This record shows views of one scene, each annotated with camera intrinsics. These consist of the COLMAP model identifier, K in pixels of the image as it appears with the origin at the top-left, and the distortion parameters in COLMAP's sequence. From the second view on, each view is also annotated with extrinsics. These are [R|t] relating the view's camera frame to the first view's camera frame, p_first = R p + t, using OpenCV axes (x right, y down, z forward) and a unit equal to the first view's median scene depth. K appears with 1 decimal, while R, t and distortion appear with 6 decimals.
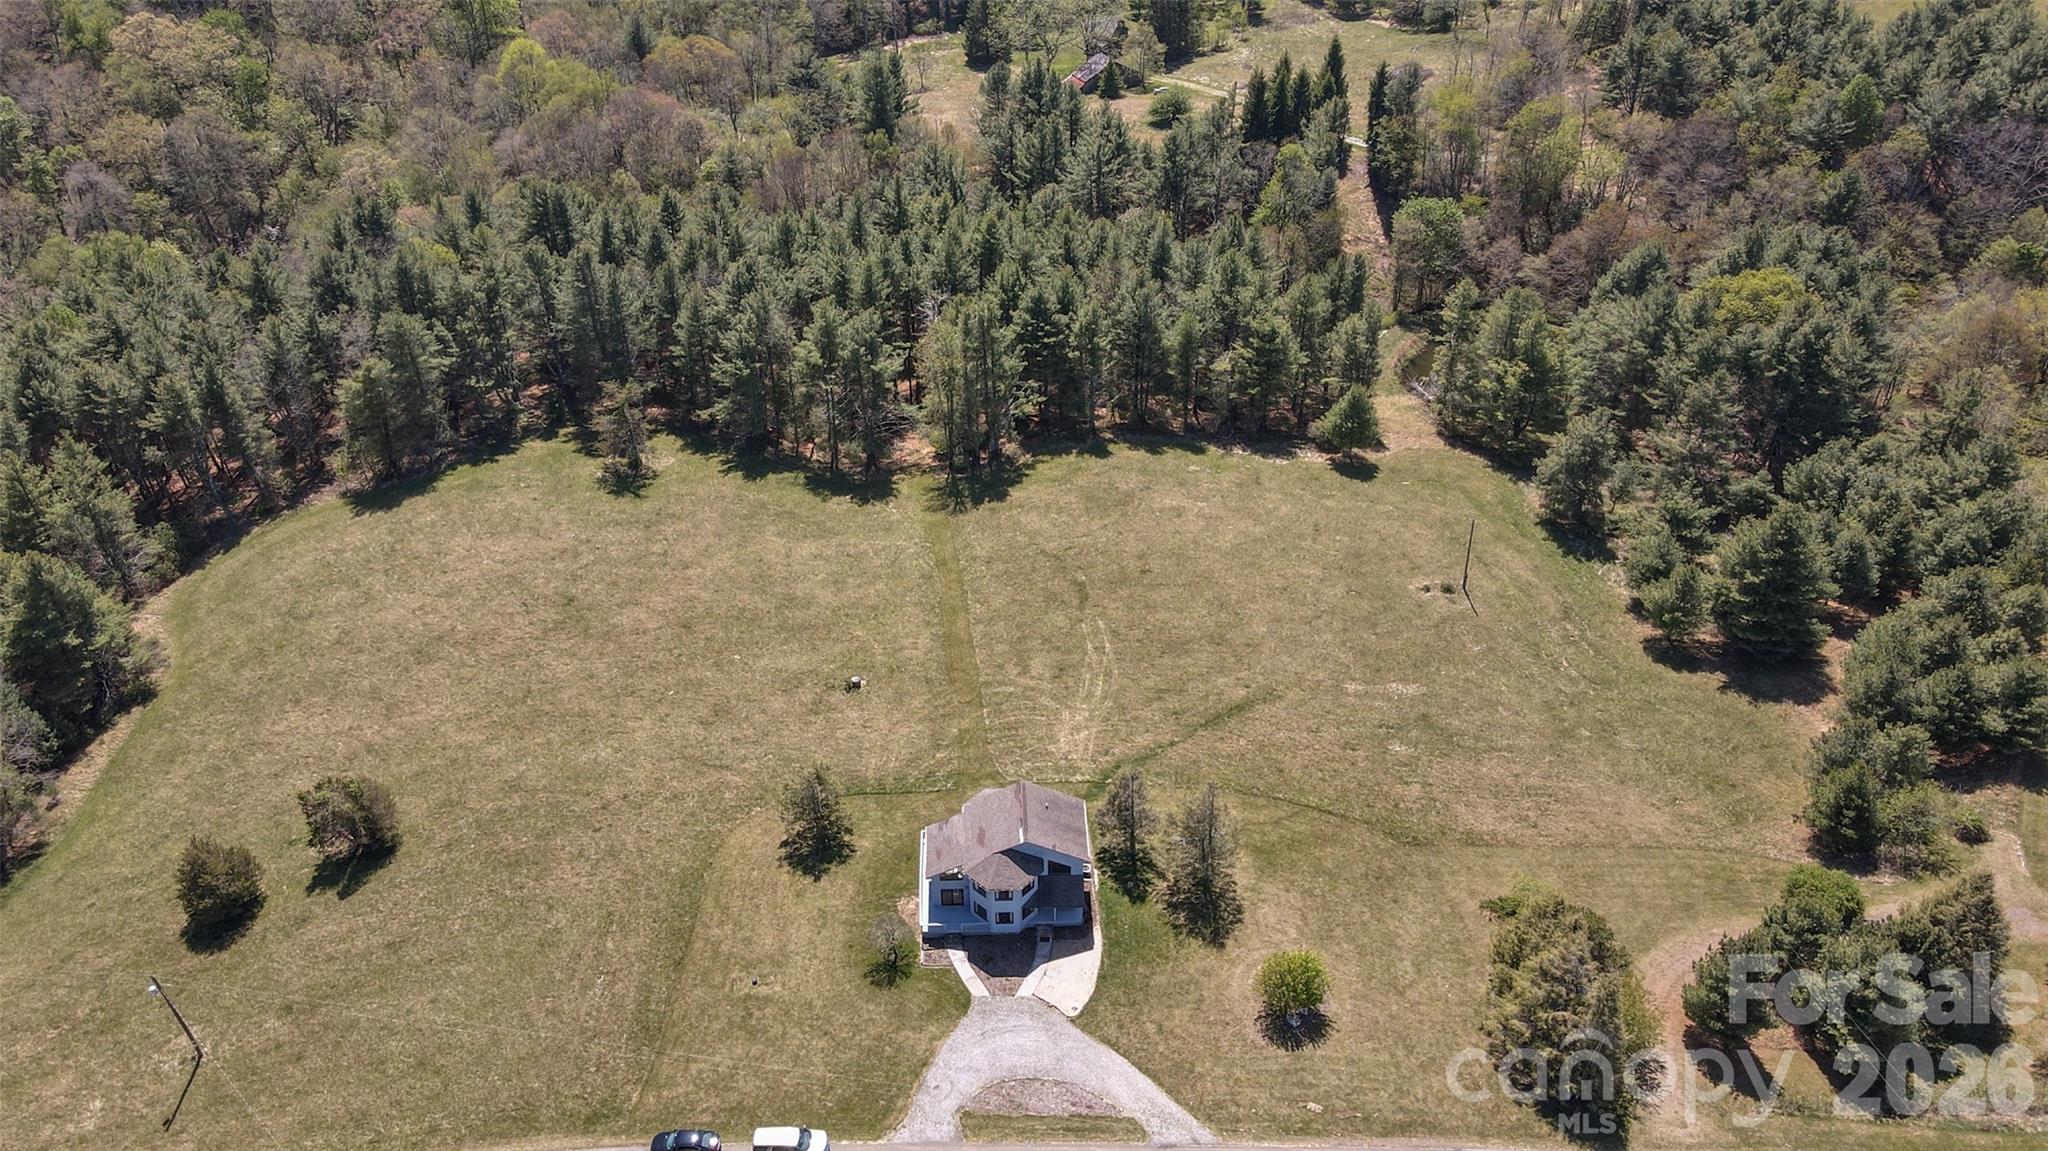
lens RADIAL K [[1563.3, 0, 1024.0], [0, 1563.3, 575.5], [0, 0, 1]] dist [0.009560, 0.011852]
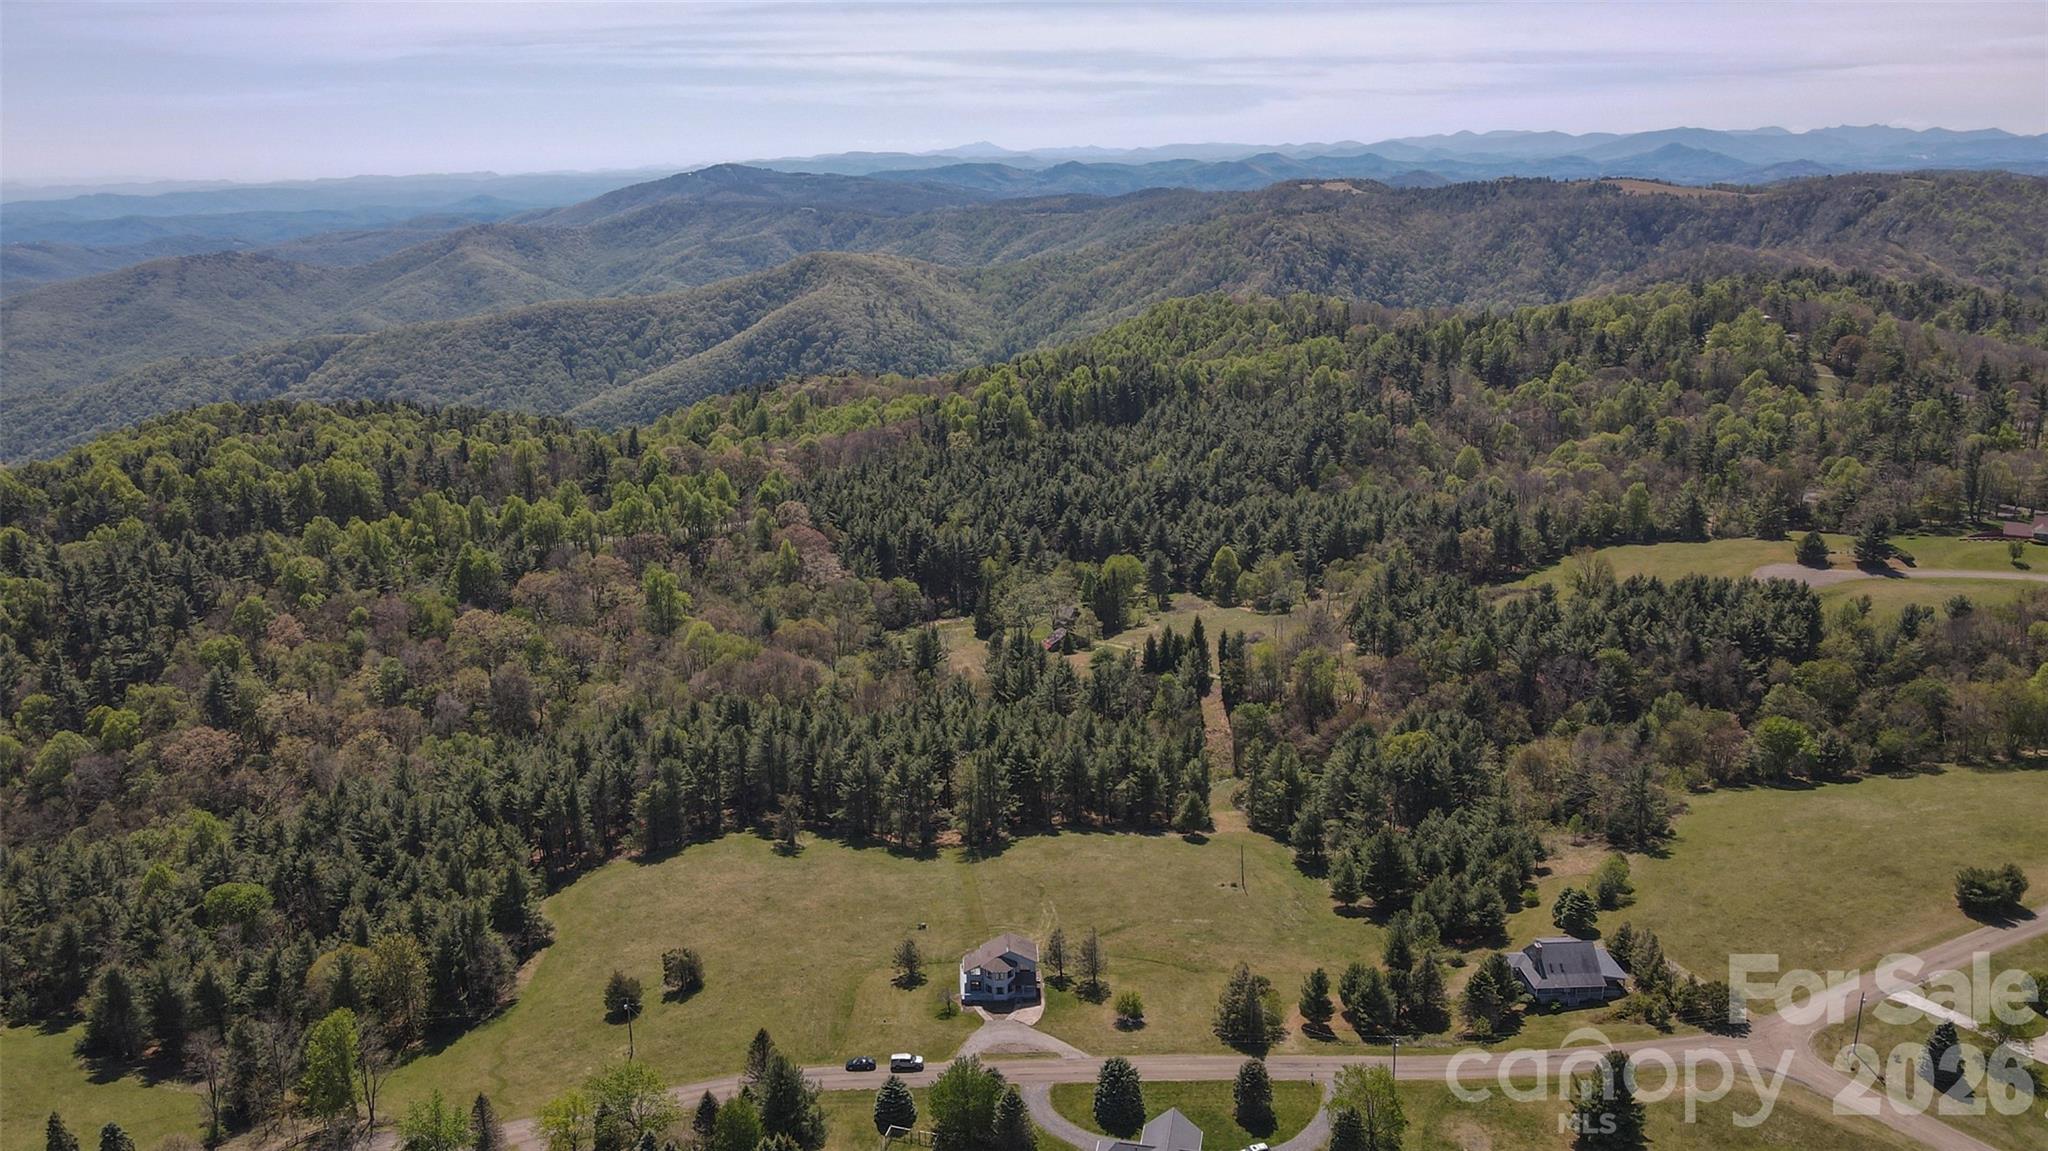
lens RADIAL K [[1563.3, 0, 1024.0], [0, 1563.3, 575.5], [0, 0, 1]] dist [0.009560, 0.011852]
pose [[0.999974, -0.006662, 0.002615, 0.011541], [0.007157, 0.933576, -0.358308, 0.276322], [-0.000054, 0.358317, 0.933600, -0.744864]]
